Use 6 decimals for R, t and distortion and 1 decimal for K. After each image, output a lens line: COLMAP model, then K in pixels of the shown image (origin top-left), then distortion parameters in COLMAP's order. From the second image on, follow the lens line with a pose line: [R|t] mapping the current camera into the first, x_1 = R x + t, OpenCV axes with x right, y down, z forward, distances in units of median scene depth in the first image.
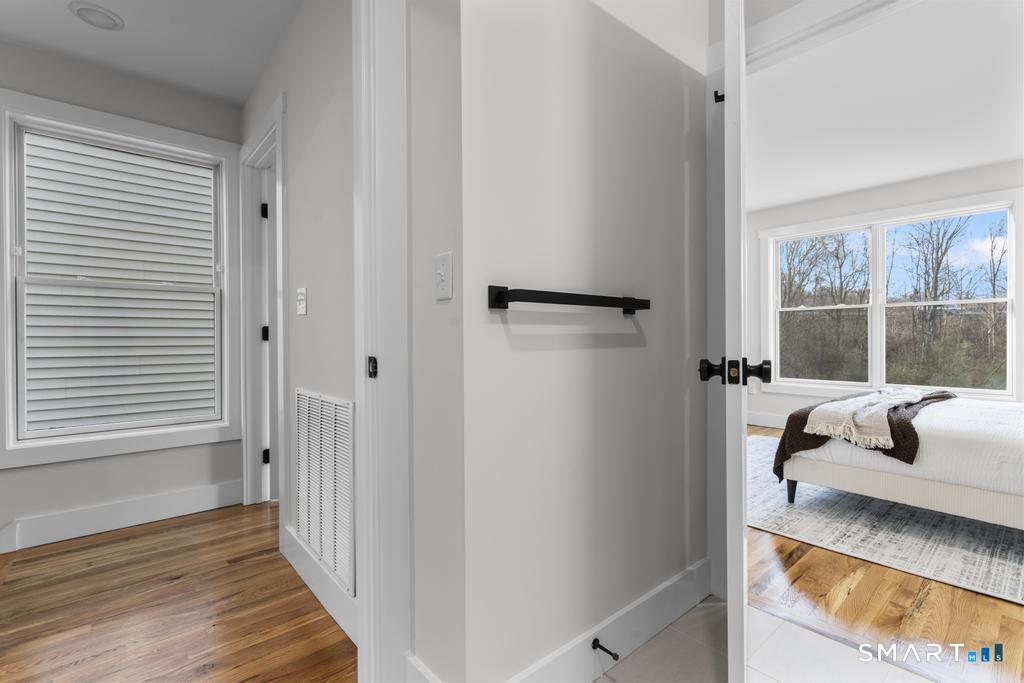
lens RADIAL K [[473.2, 0, 515.0], [0, 473.2, 341.0], [0, 0, 1]] dist [-0.001988, 0.003954]
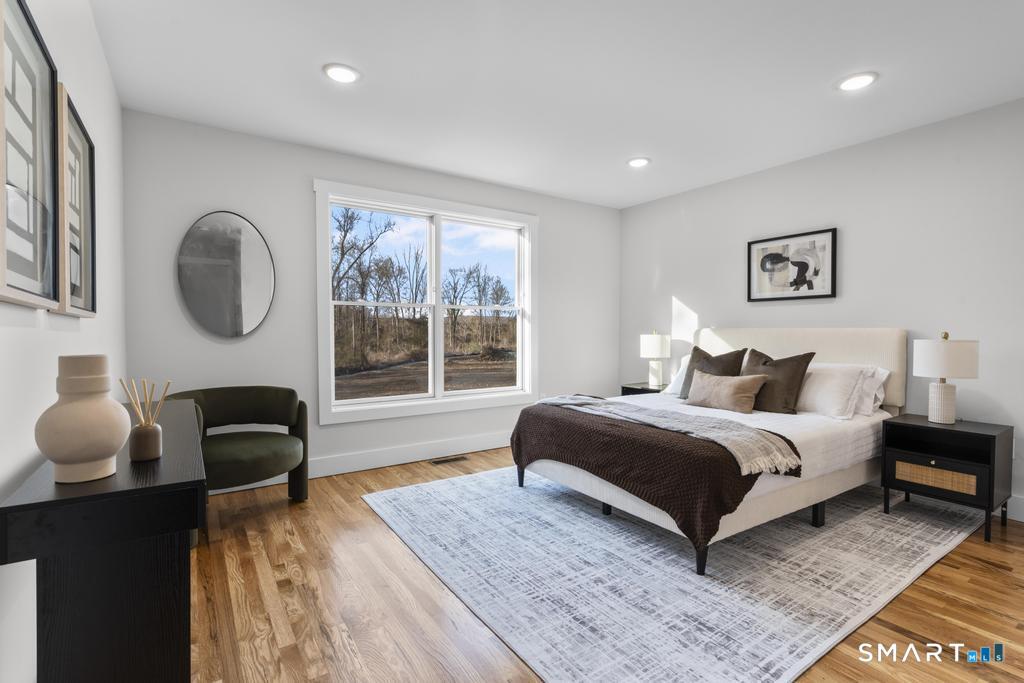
lens RADIAL K [[473.2, 0, 510.2], [0, 473.2, 339.4], [0, 0, 1]] dist [-0.001988, 0.003954]
pose [[0.118505, -0.011689, 0.992885, -0.206812], [0.001478, 0.999932, 0.011596, -0.039486], [-0.992952, 0.000093, 0.118514, 1.364952]]
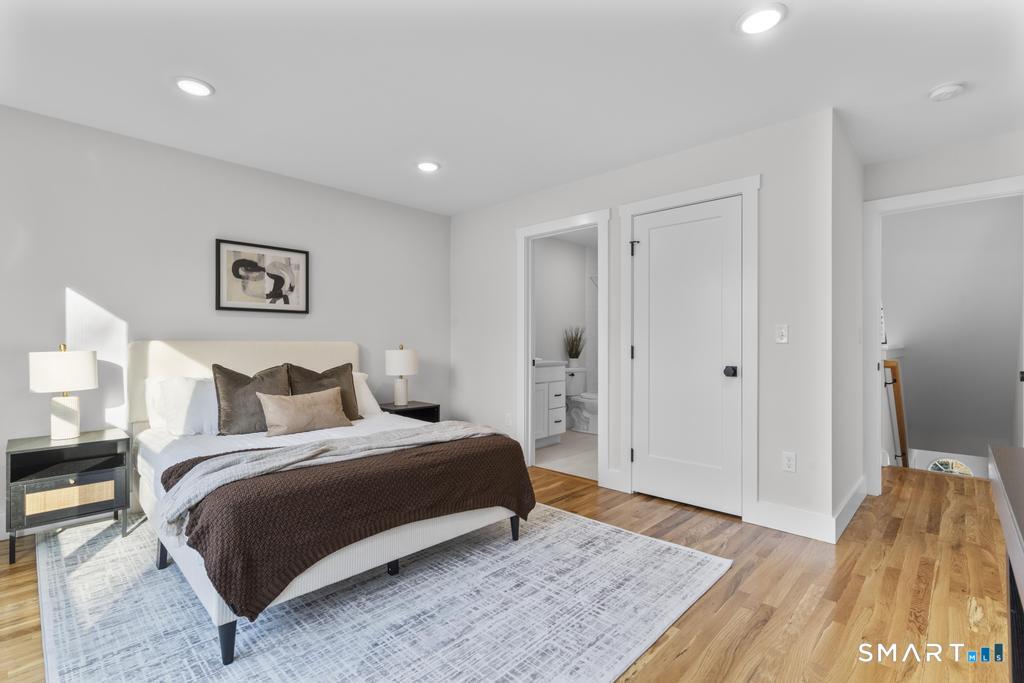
lens RADIAL K [[473.2, 0, 507.0], [0, 473.2, 341.0], [0, 0, 1]] dist [-0.001988, 0.003954]
pose [[-0.995791, 0.004484, -0.091540, 0.771222], [0.004502, 0.999990, 0.000014, -0.053523], [0.091539, -0.000399, -0.995801, 2.169499]]
